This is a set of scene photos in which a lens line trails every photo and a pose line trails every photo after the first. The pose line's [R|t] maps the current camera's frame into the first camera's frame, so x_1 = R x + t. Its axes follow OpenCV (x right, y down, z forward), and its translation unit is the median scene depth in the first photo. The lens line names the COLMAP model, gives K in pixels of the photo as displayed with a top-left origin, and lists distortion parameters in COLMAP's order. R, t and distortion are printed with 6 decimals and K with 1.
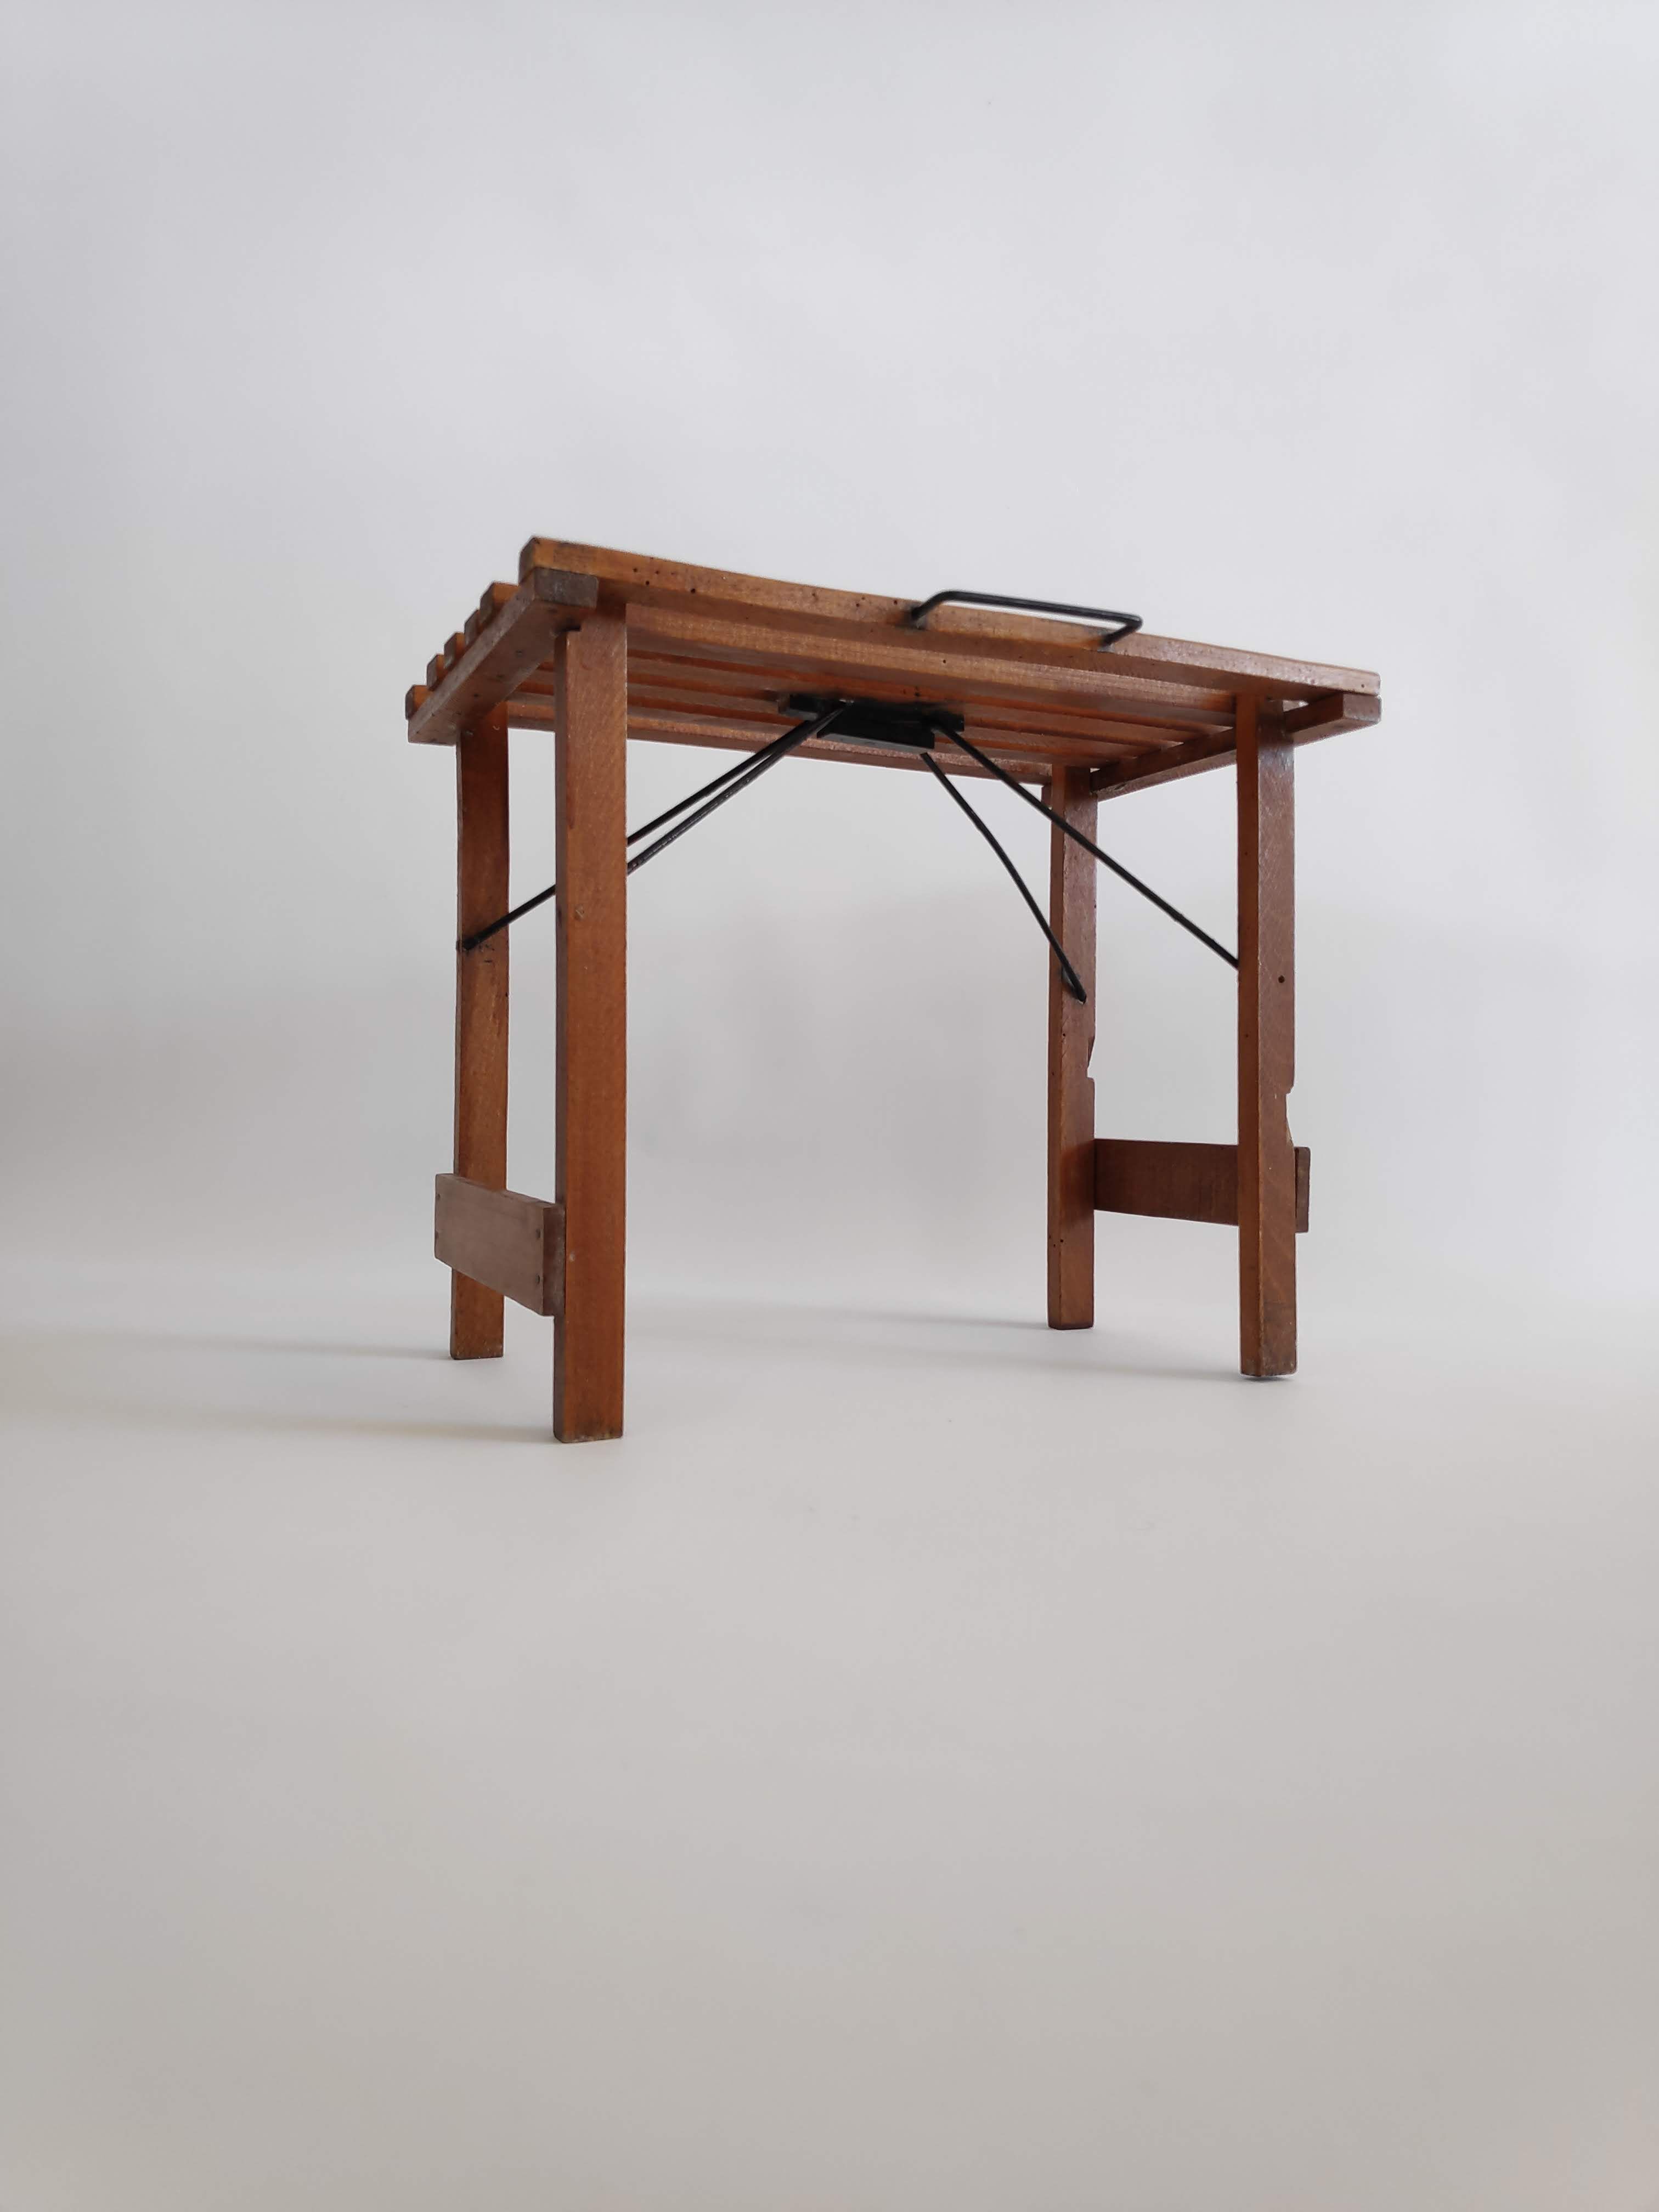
lens RADIAL K [[1584.6, 0, 828.0], [0, 1584.6, 1123.6], [0, 0, 1]] dist [0.052085, -0.000735]
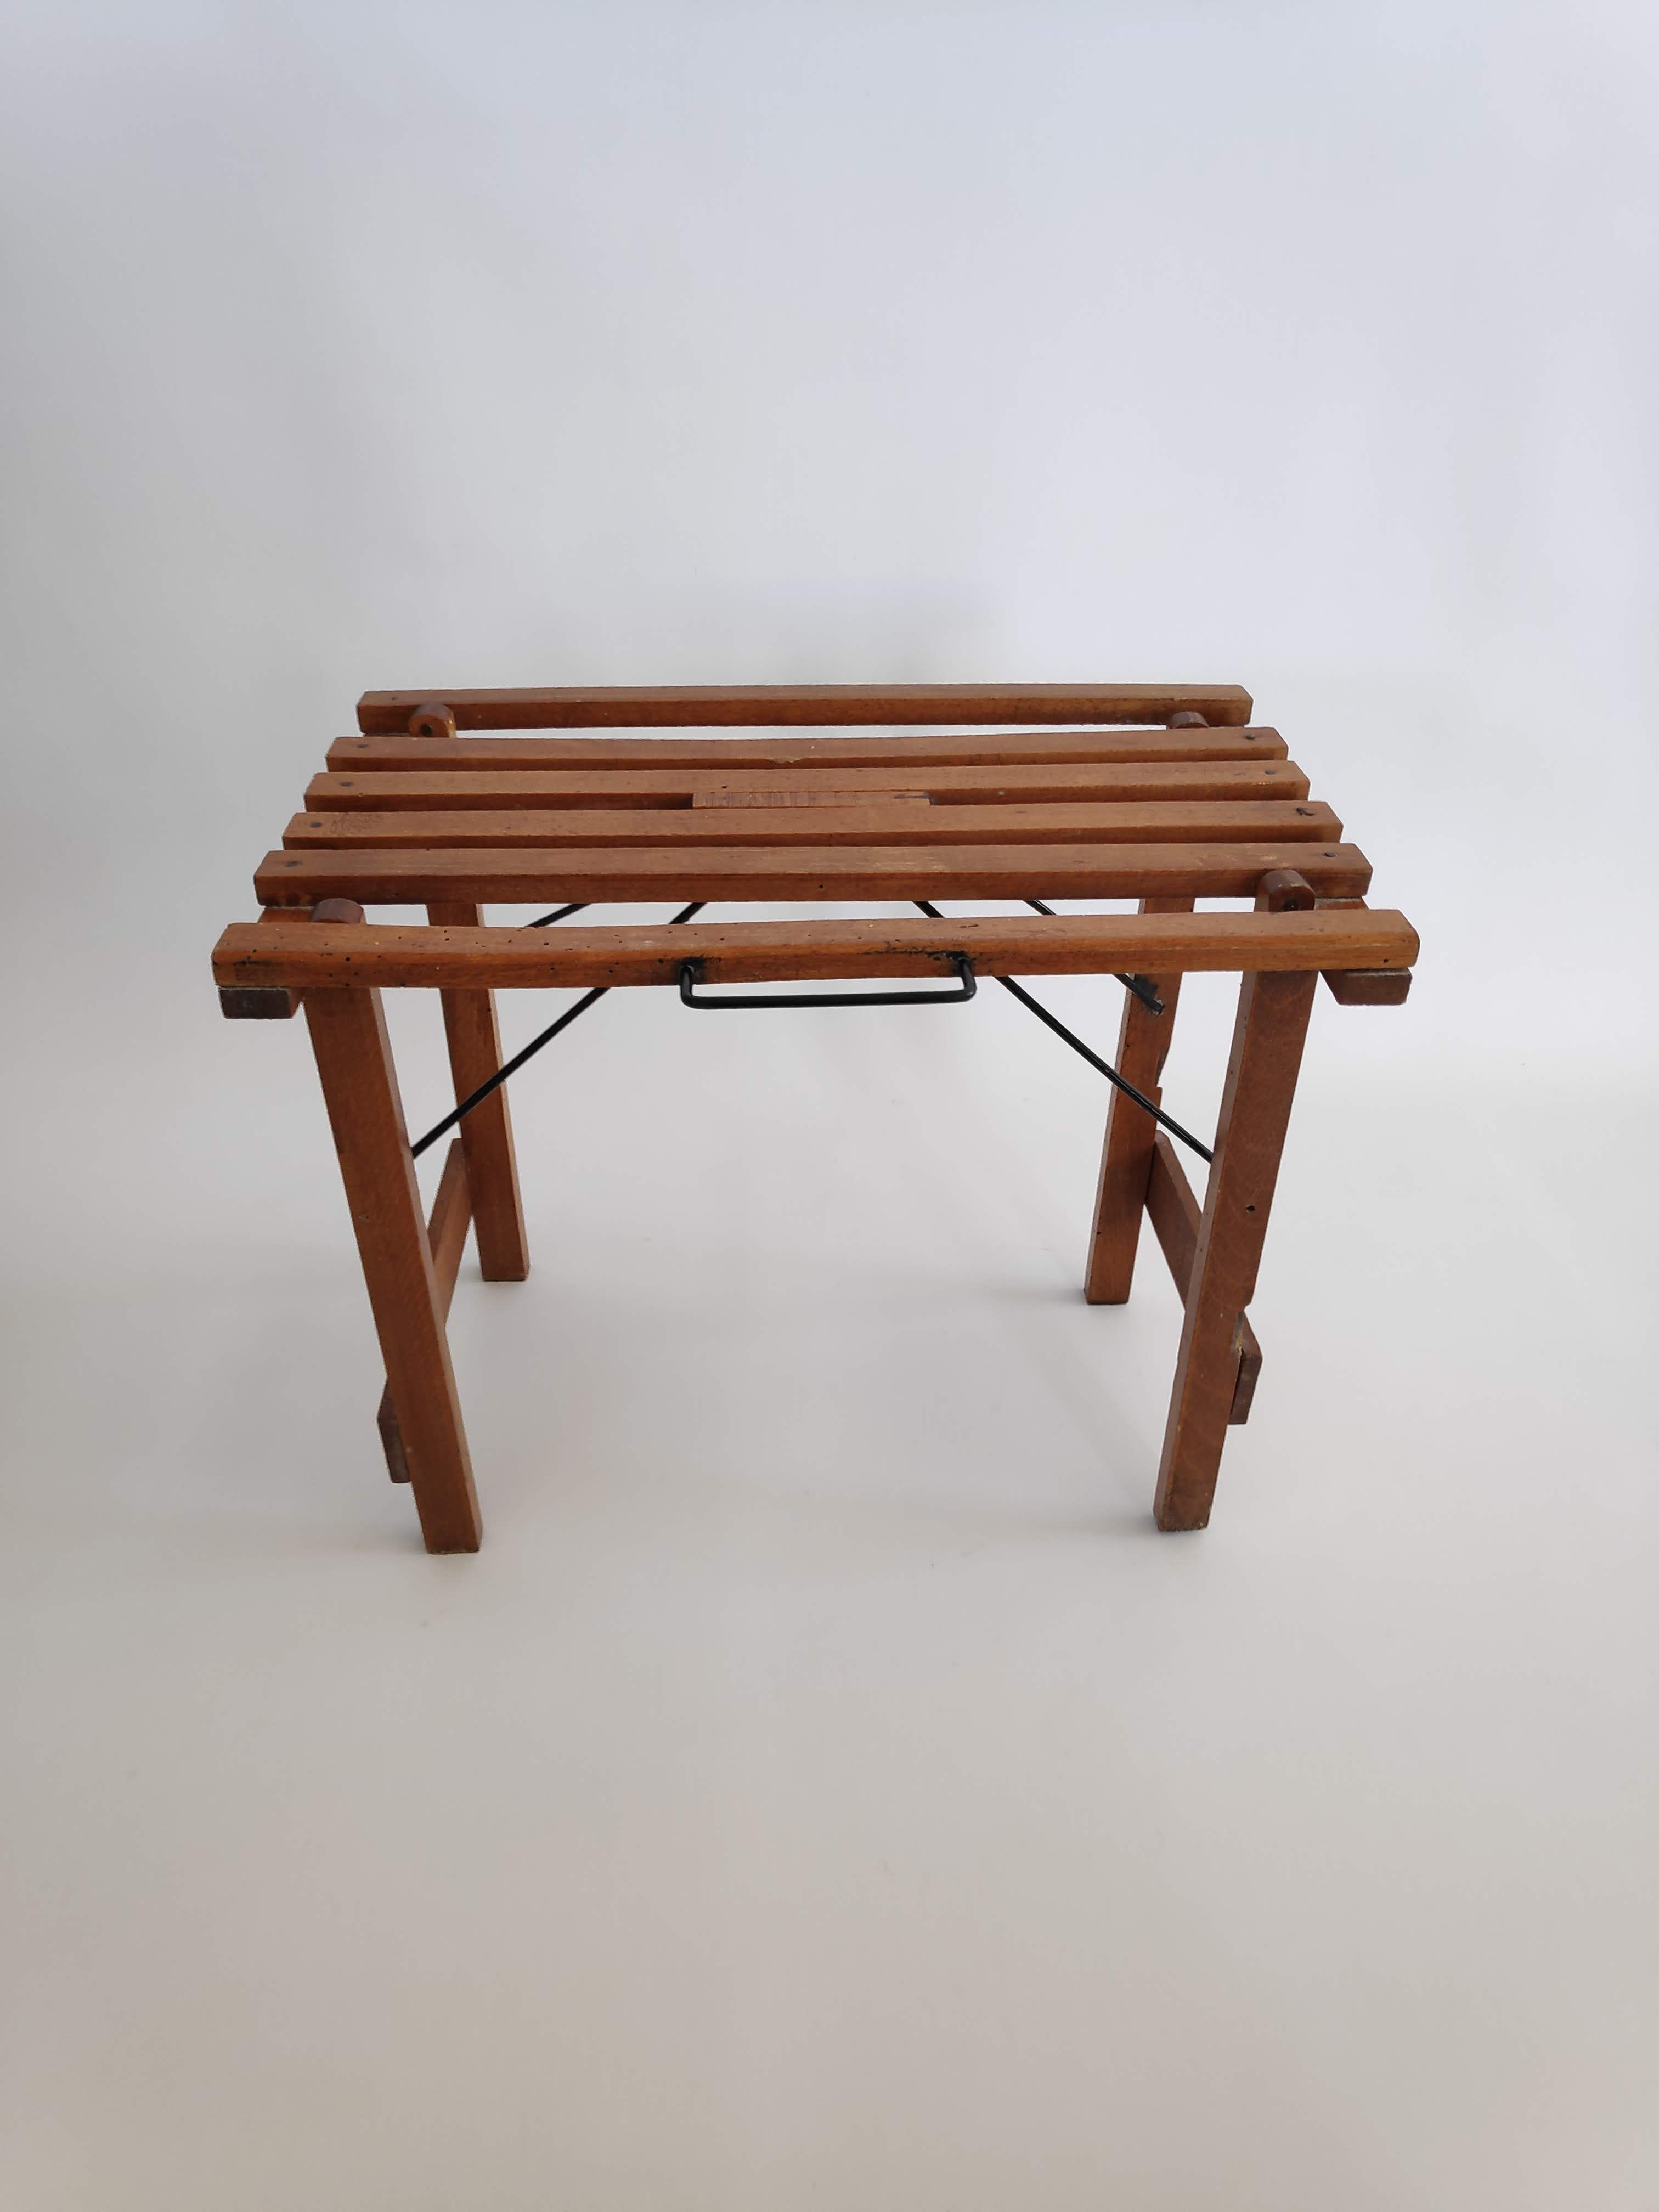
lens RADIAL K [[1592.5, 0, 828.6], [0, 1592.5, 1117.6], [0, 0, 1]] dist [0.023709, -0.001147]
pose [[0.917493, 0.229807, -0.324646, 0.343617], [-0.010489, 0.829897, 0.557817, -0.601277], [0.397613, -0.508388, 0.763836, 0.291543]]
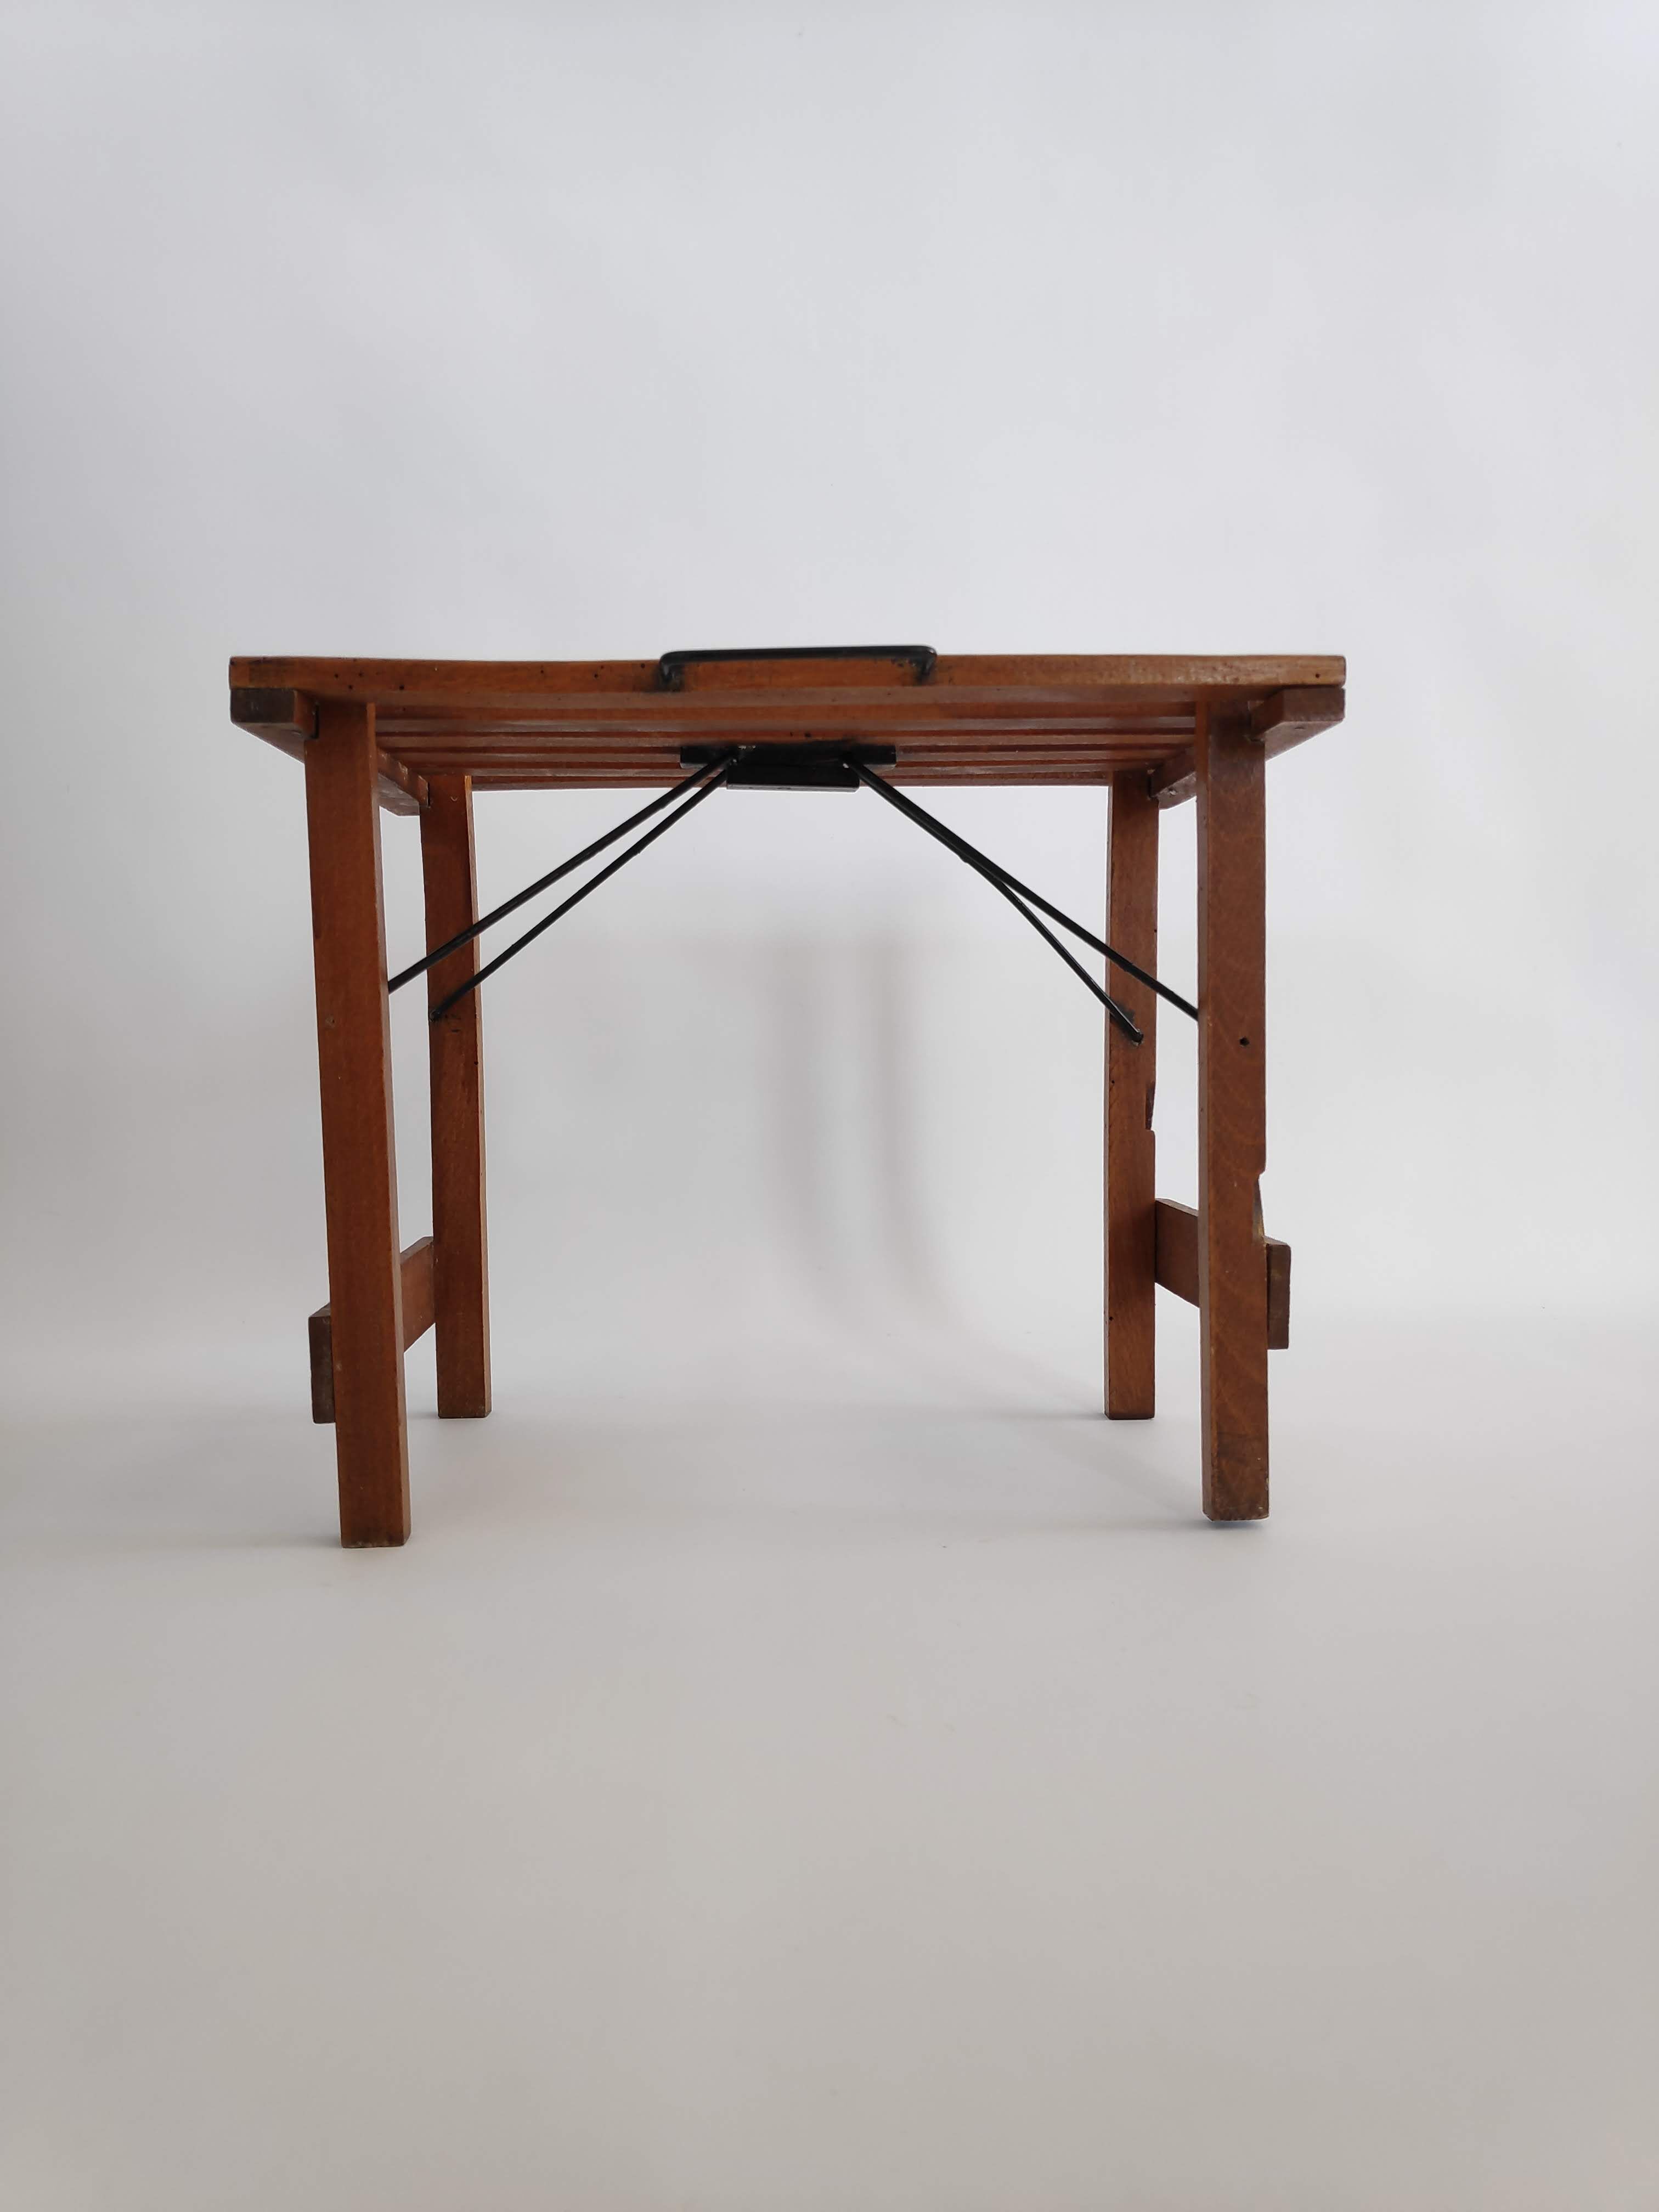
lens RADIAL K [[1592.5, 0, 828.6], [0, 1592.5, 1117.6], [0, 0, 1]] dist [0.023709, -0.001147]
pose [[0.918928, 0.006245, -0.394376, 0.412784], [0.011605, 0.999014, 0.042858, -0.089280], [0.394254, -0.043960, 0.917949, 0.162824]]
